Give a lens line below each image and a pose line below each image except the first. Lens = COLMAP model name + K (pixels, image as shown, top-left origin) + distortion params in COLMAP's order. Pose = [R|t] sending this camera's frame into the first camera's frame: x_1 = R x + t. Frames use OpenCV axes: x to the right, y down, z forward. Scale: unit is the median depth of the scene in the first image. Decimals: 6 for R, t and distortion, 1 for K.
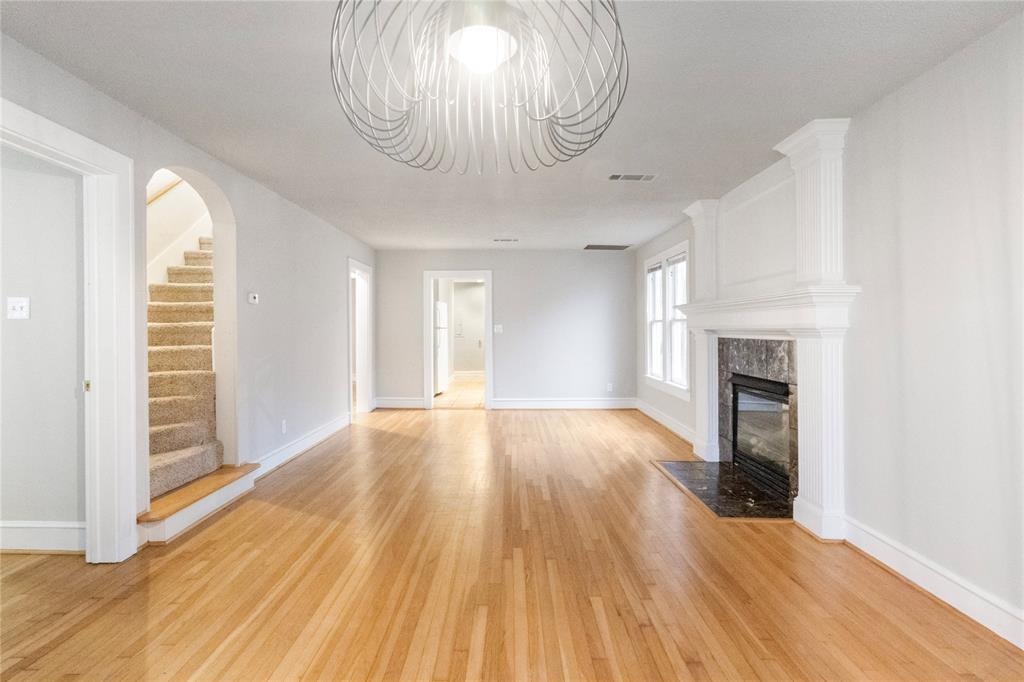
lens RADIAL K [[519.0, 0, 506.9], [0, 519.0, 335.6], [0, 0, 1]] dist [-0.001799, -0.003961]
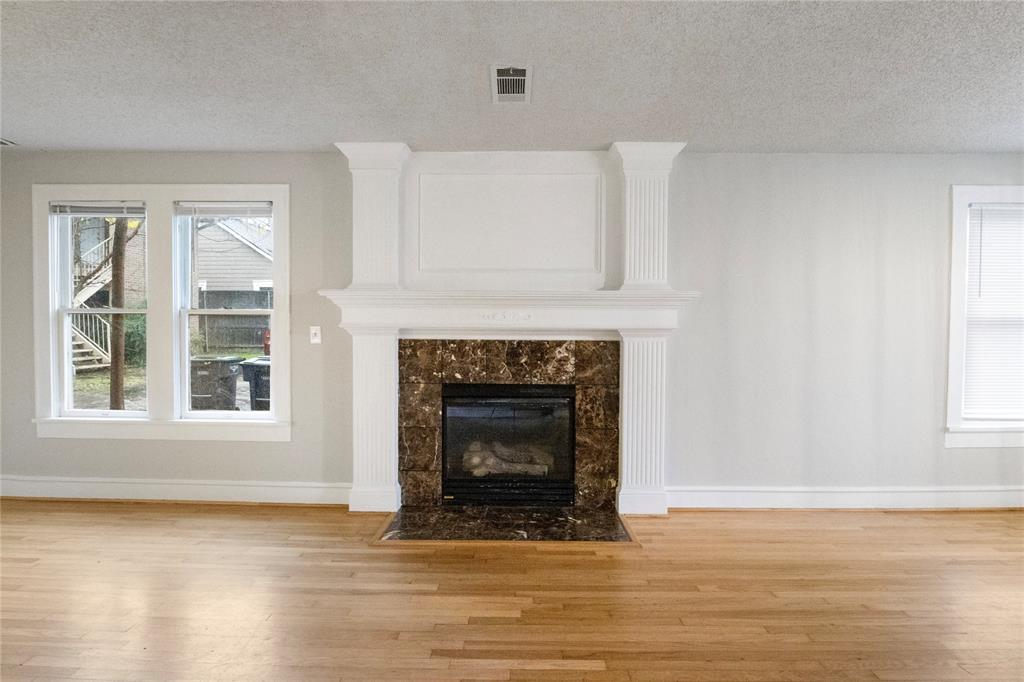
lens RADIAL K [[519.0, 0, 507.1], [0, 519.0, 339.4], [0, 0, 1]] dist [-0.001799, -0.003961]
pose [[0.000190, -0.017536, 0.999846, -0.401683], [0.005881, 0.999829, 0.017535, -0.009800], [-0.999983, 0.005877, 0.000293, 1.039824]]
